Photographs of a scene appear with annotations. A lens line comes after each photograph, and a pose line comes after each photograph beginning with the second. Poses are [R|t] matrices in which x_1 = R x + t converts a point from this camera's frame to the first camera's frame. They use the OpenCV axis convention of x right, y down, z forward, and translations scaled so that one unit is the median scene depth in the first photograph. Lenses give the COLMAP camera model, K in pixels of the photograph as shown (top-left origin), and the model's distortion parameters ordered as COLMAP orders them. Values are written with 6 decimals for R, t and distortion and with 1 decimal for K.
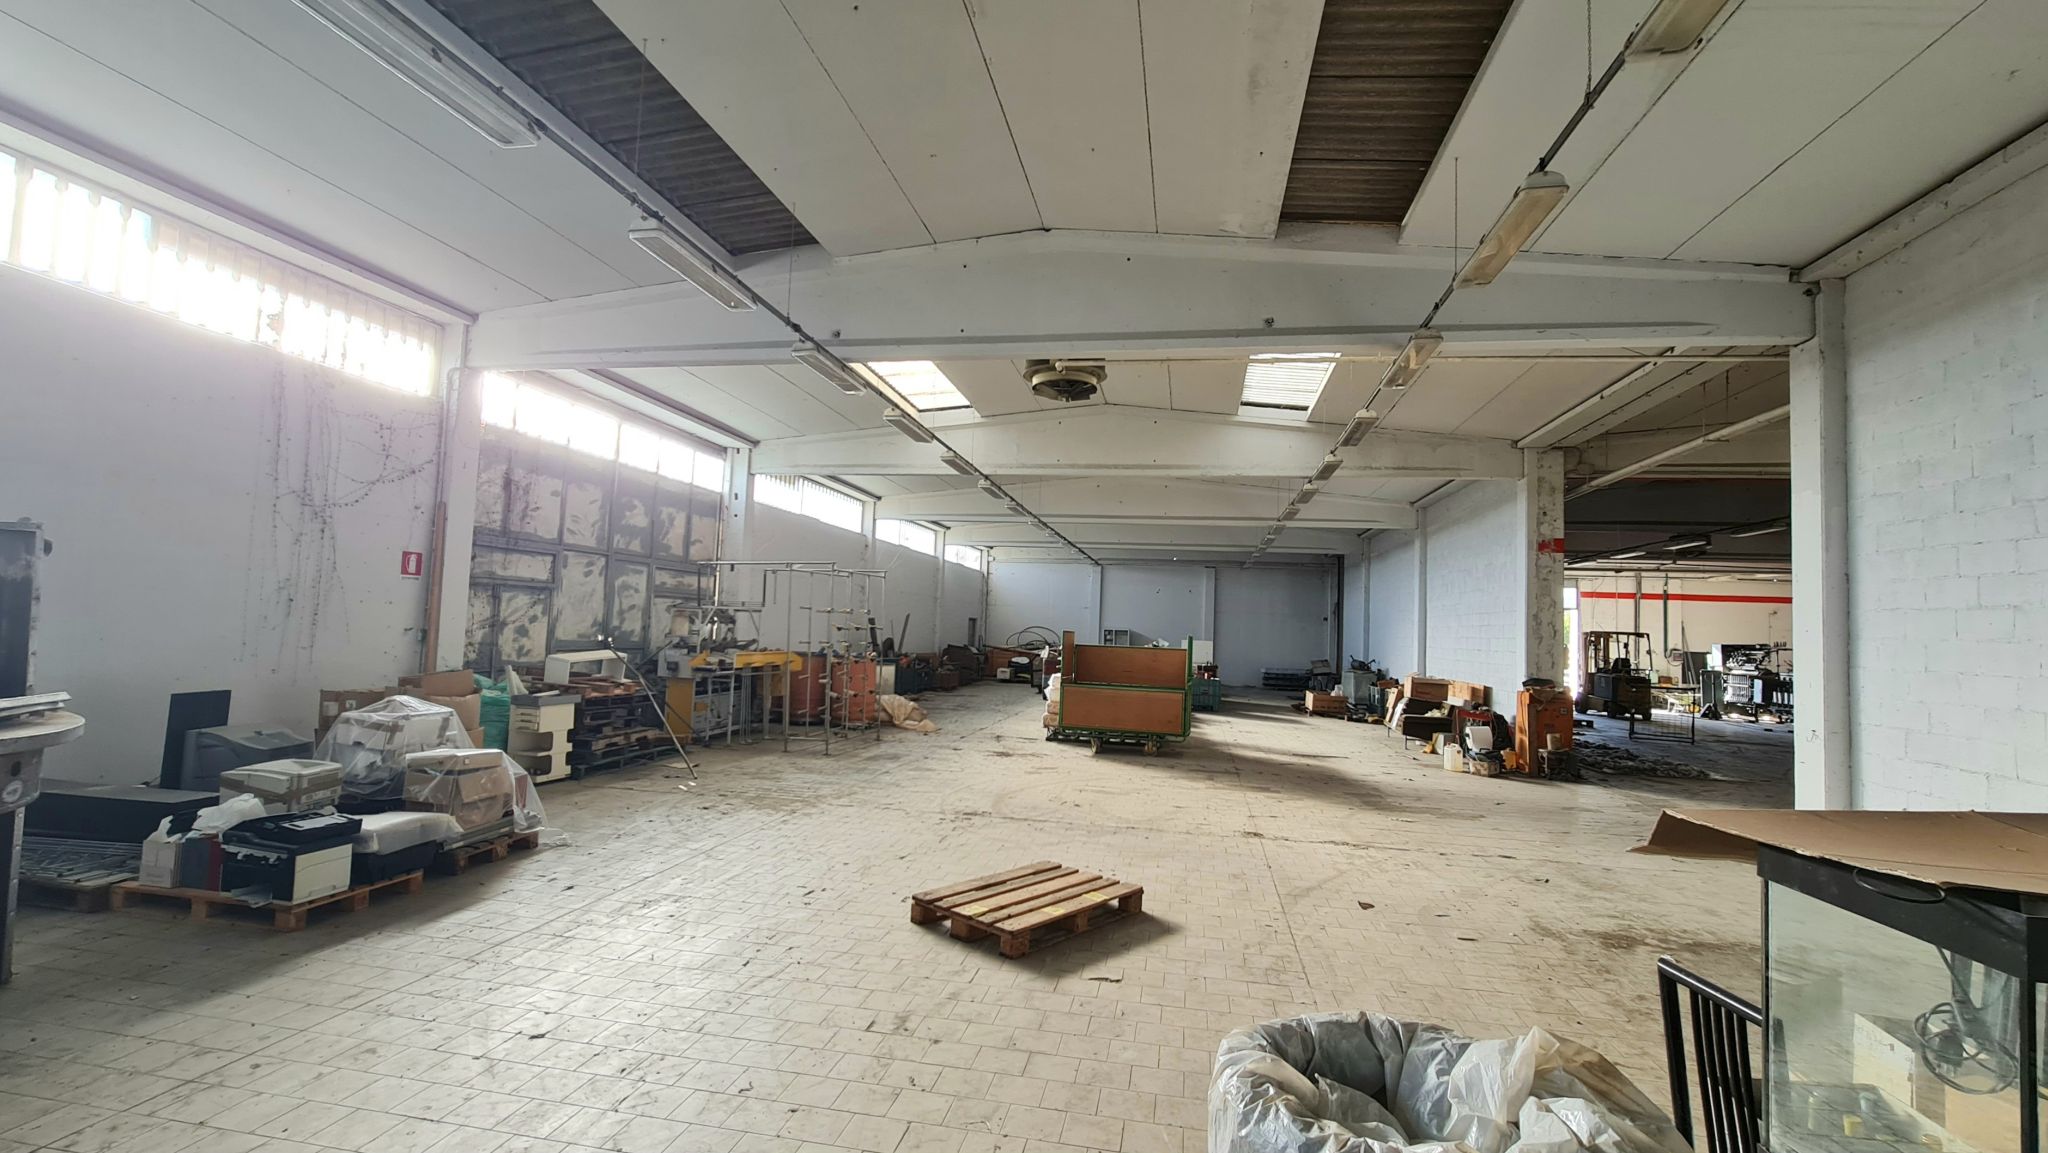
lens RADIAL K [[882.2, 0, 1024.9], [0, 882.2, 575.0], [0, 0, 1]] dist [0.001318, 0.000211]
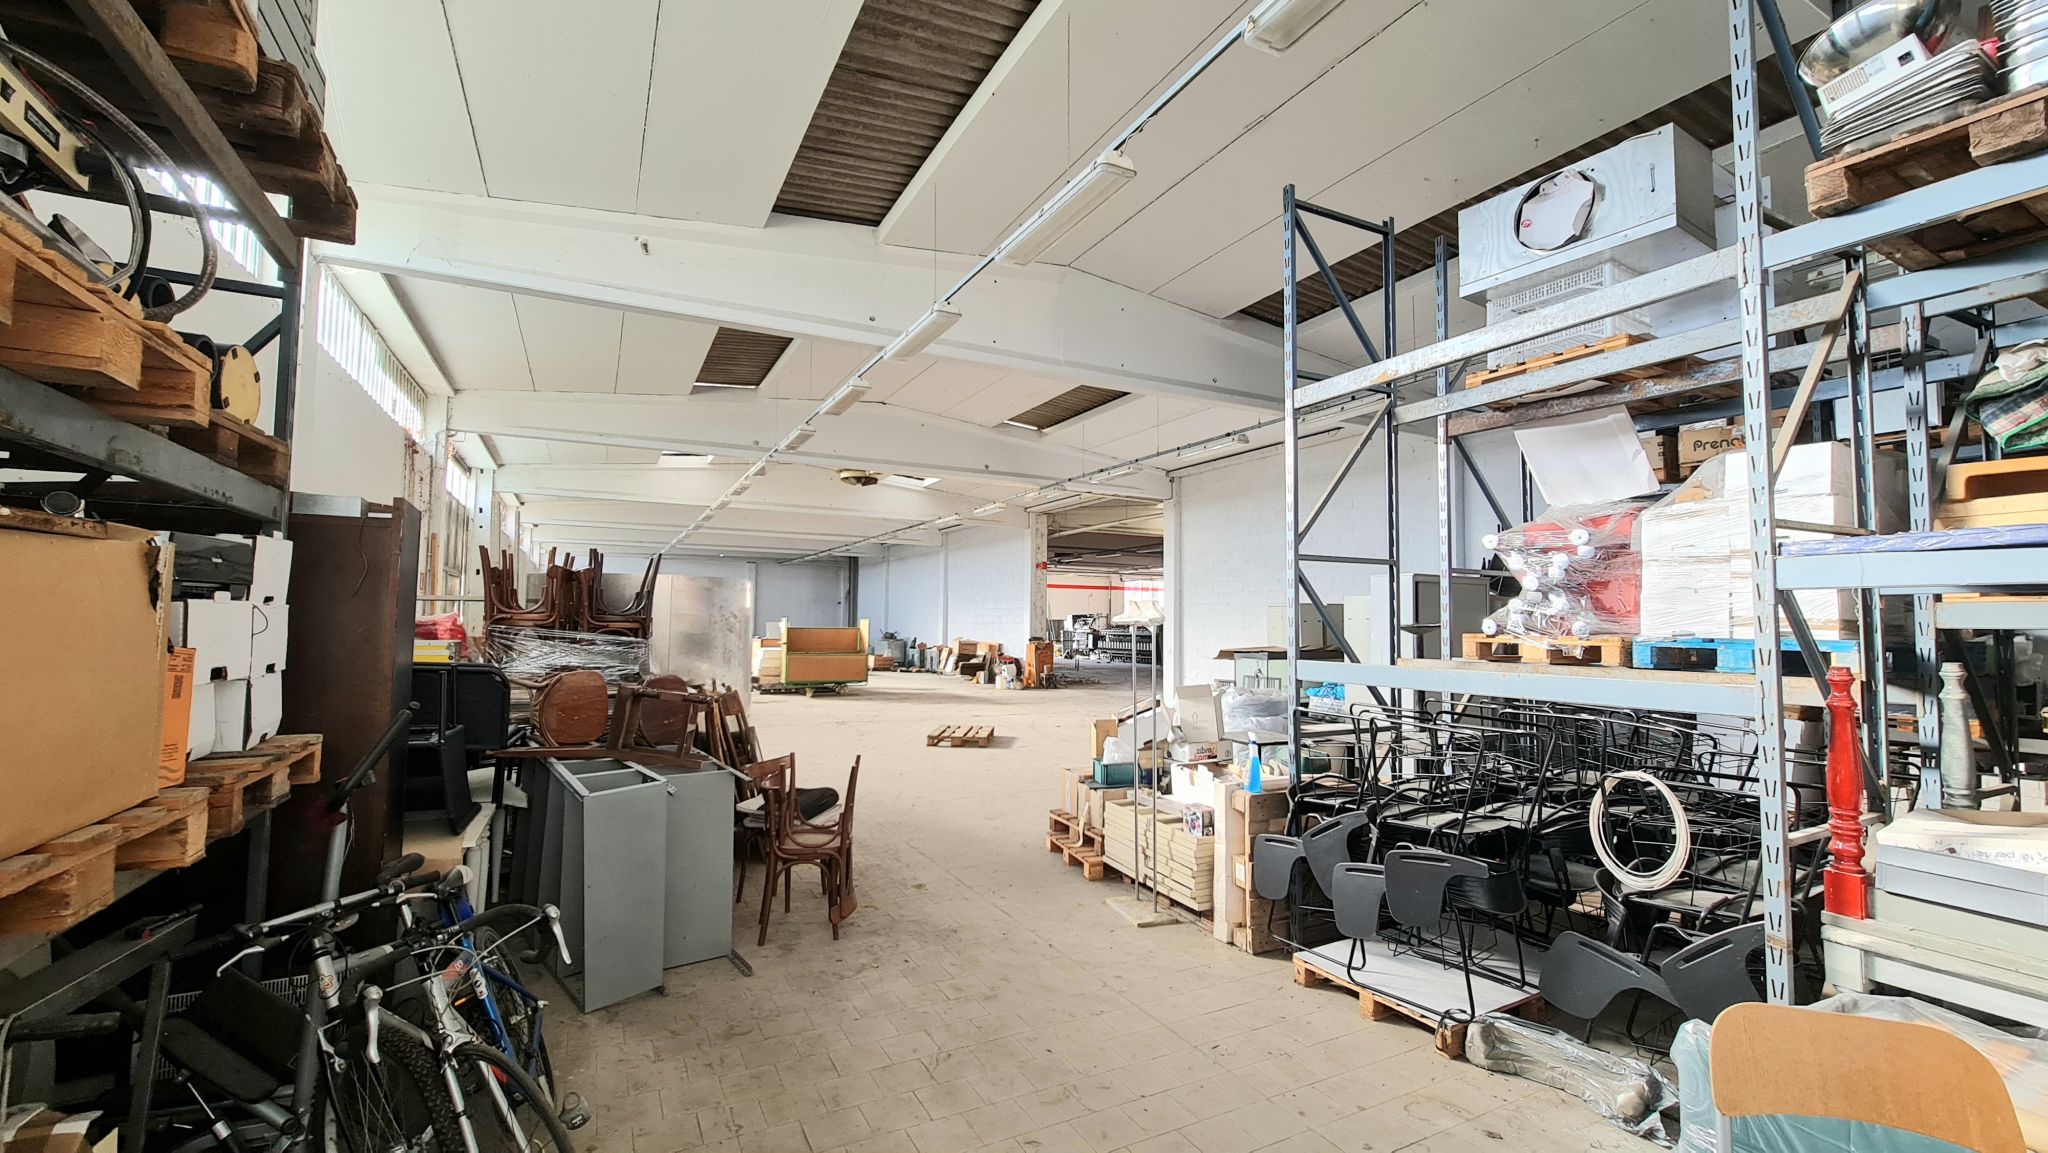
lens RADIAL K [[832.9, 0, 1024.2], [0, 832.9, 576.0], [0, 0, 1]] dist [-0.000298, -0.000096]
pose [[0.782917, 0.000748, 0.622126, -0.450205], [-0.014163, 0.999762, 0.016622, -0.033682], [-0.621965, -0.021825, 0.782741, -0.303447]]
